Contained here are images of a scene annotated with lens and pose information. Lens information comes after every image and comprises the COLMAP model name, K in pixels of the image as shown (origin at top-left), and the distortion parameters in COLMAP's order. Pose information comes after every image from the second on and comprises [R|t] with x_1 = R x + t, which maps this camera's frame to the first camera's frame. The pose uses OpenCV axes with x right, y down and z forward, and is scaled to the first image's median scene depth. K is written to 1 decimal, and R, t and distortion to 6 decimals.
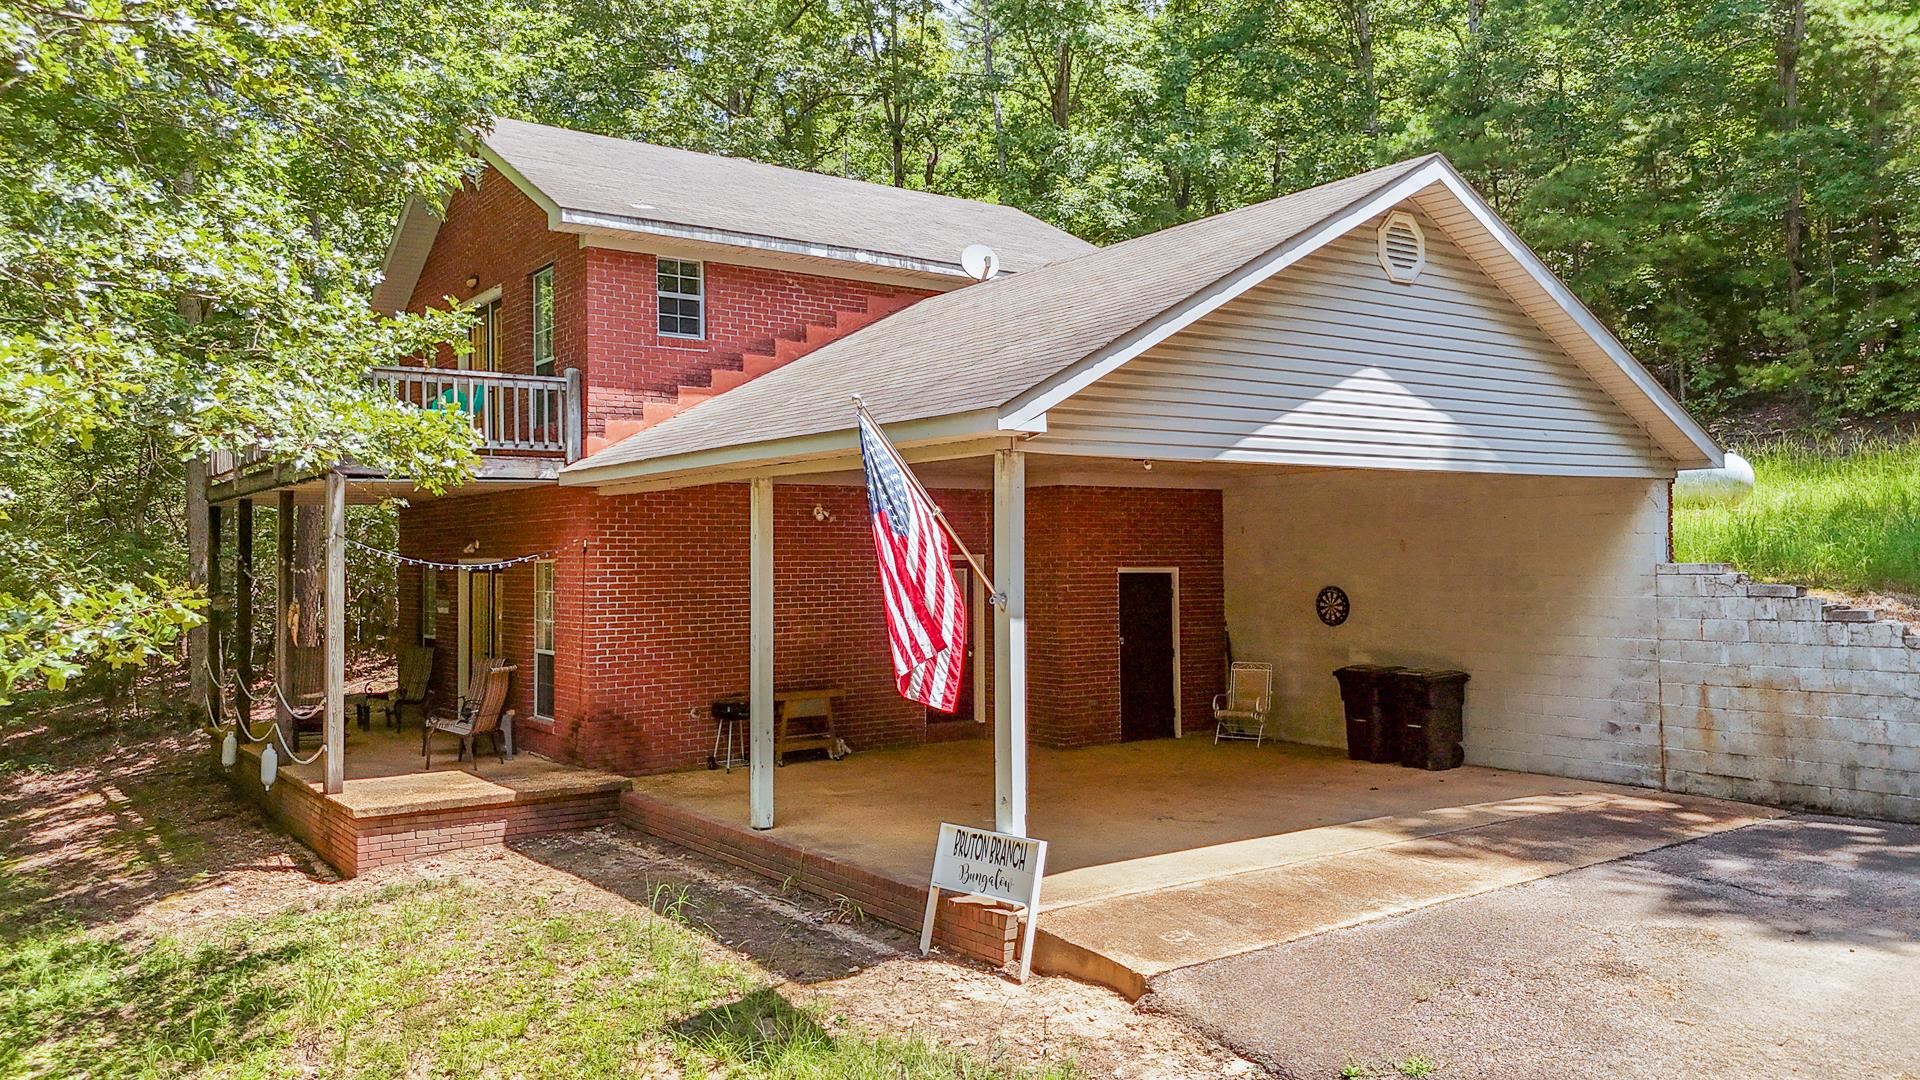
lens RADIAL K [[1408.3, 0, 961.2], [0, 1408.3, 538.7], [0, 0, 1]] dist [0.085566, -0.100058]
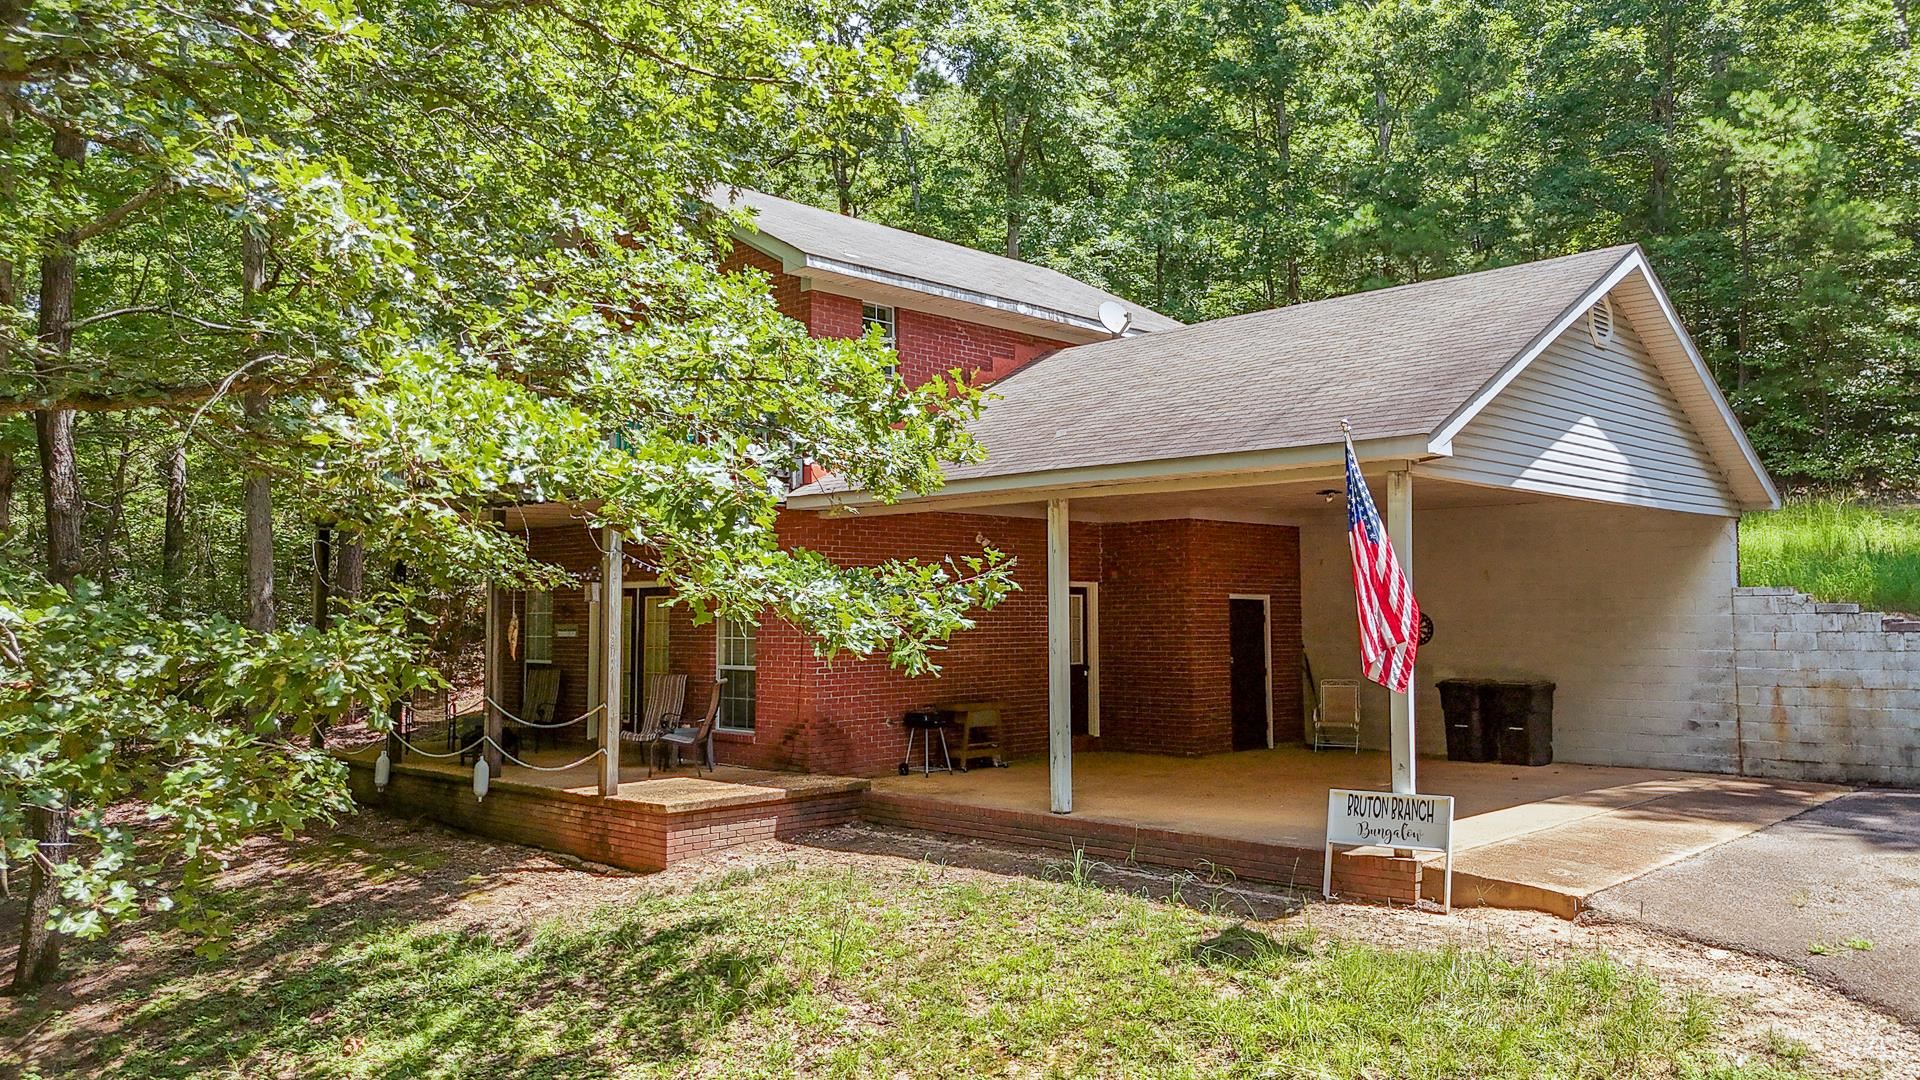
lens RADIAL K [[1402.0, 0, 960.0], [0, 1402.0, 540.0], [0, 0, 1]] dist [0.097252, -0.114843]
pose [[0.984708, 0.014056, 0.173645, -0.335639], [-0.006927, 0.999111, -0.041594, 0.029416], [-0.174075, 0.039755, 0.983930, -0.070552]]
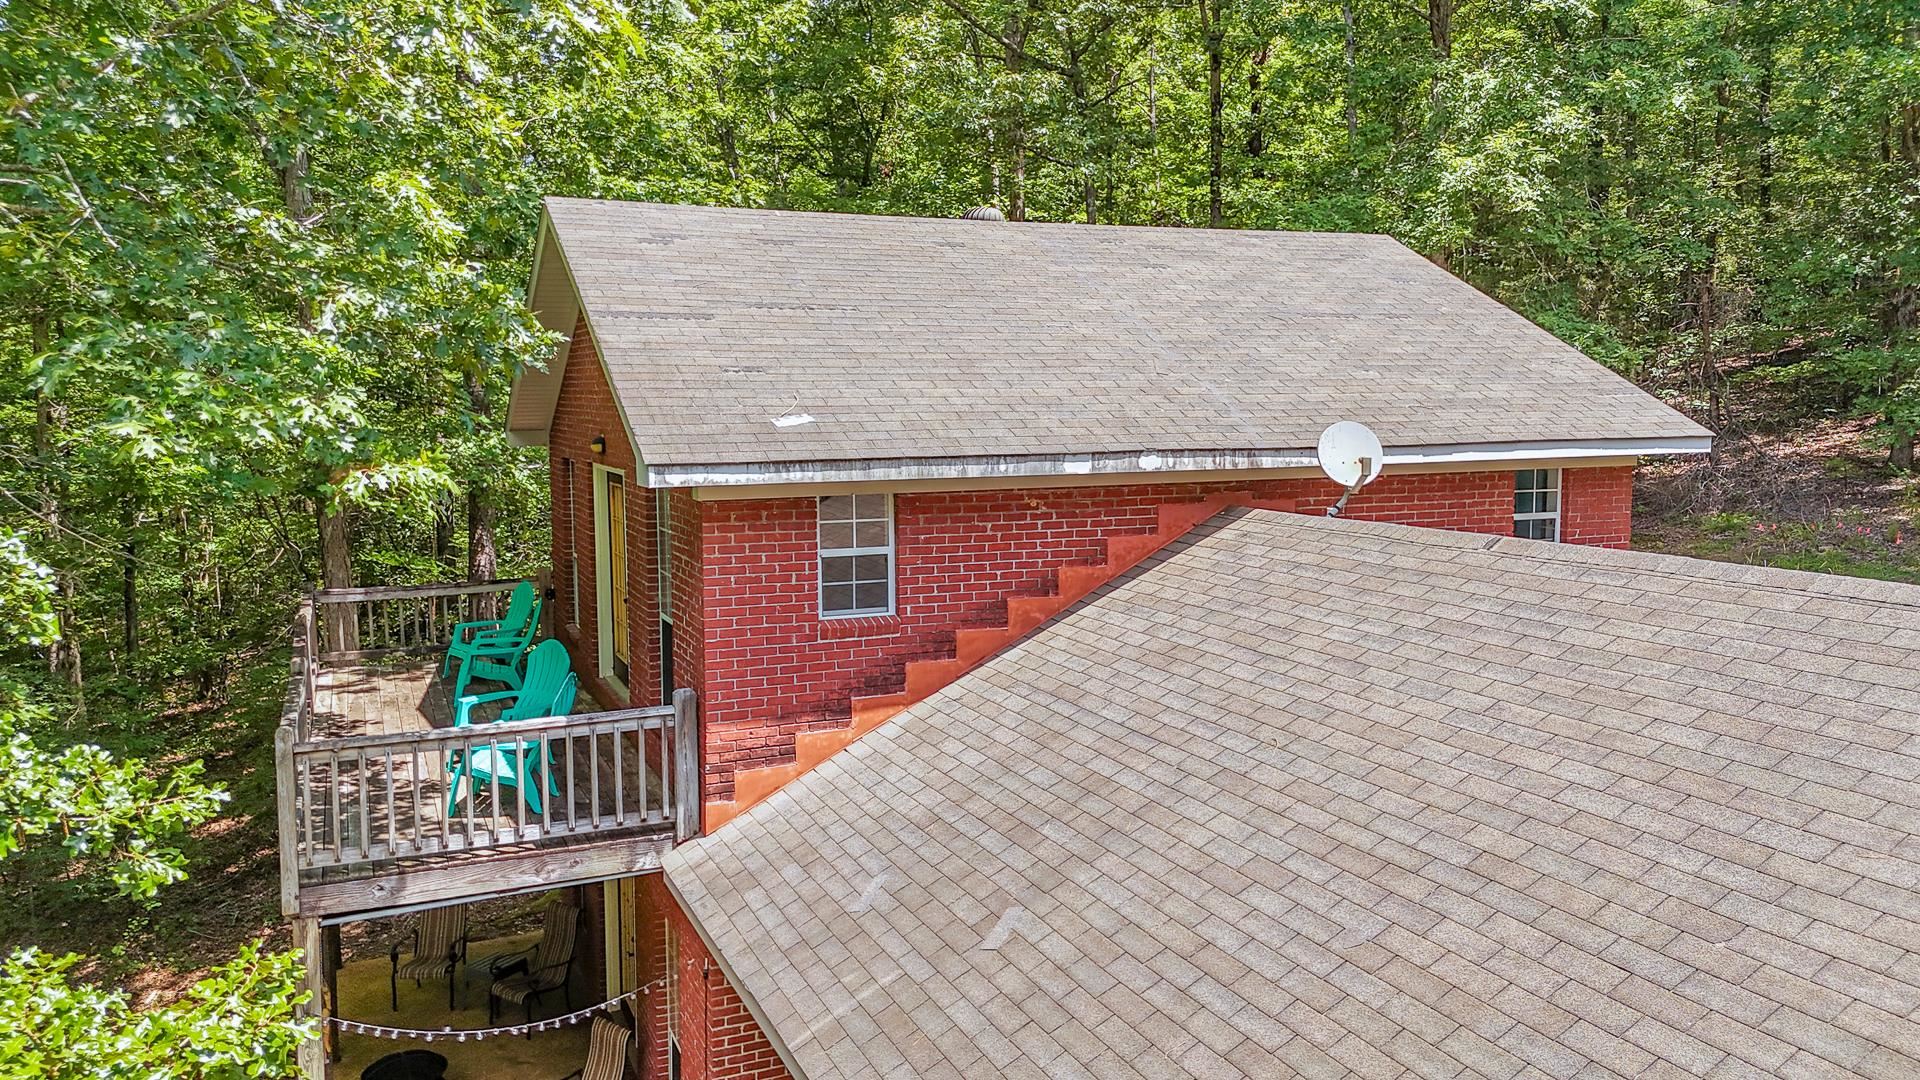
lens RADIAL K [[1402.0, 0, 960.0], [0, 1402.0, 540.0], [0, 0, 1]] dist [0.097252, -0.114843]
pose [[0.976915, 0.023297, -0.212353, -0.022621], [0.001699, 0.993157, 0.116772, -0.260210], [0.213621, -0.114437, 0.970191, 0.426607]]
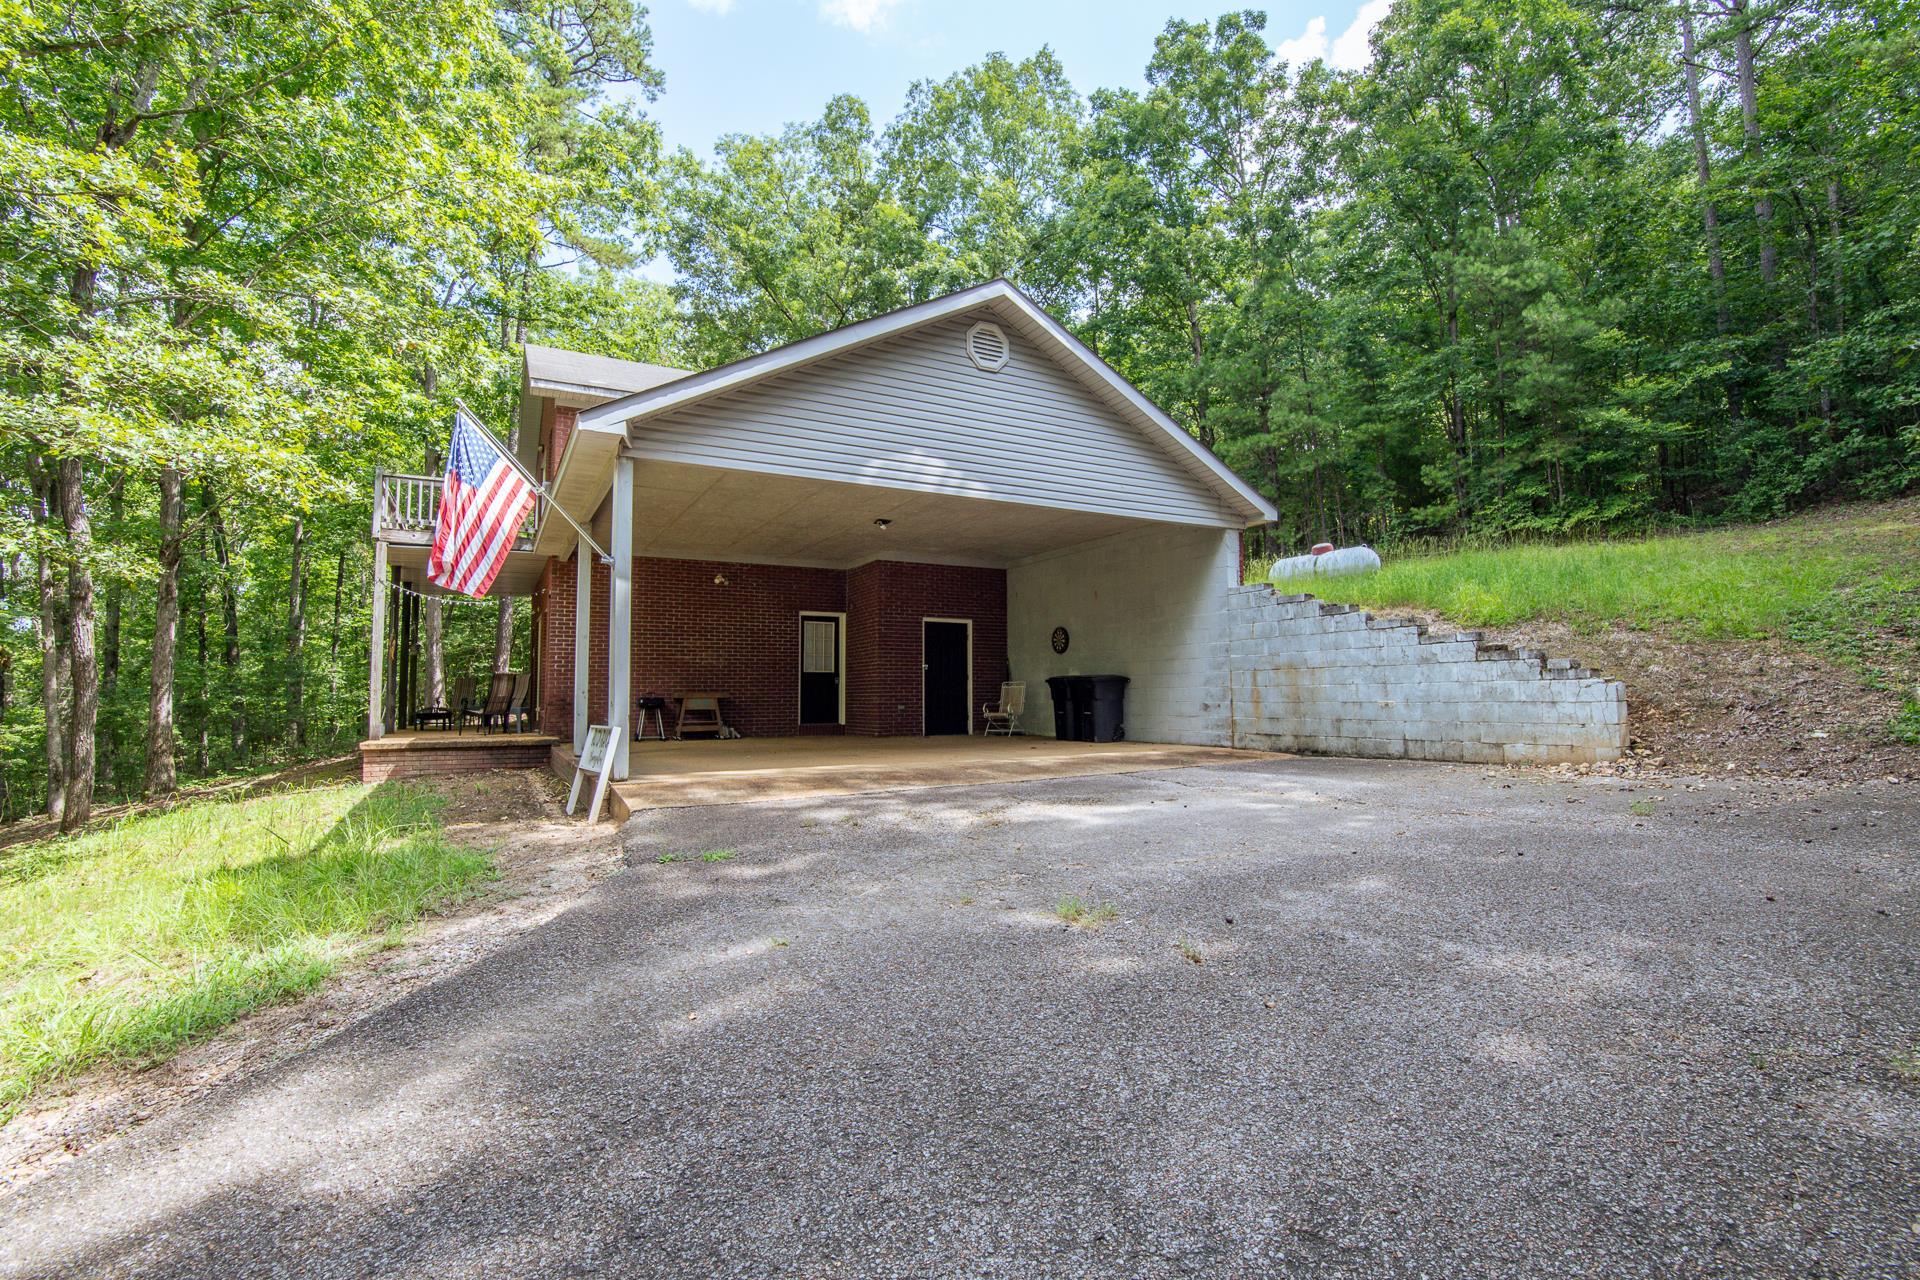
lens RADIAL K [[851.8, 0, 963.7], [0, 851.8, 650.8], [0, 0, 1]] dist [-0.026019, 0.000134]
pose [[0.993377, -0.002171, -0.114876, 0.294975], [-0.001912, 0.999371, -0.035416, 0.100511], [0.114880, 0.035401, 0.992748, 0.125502]]
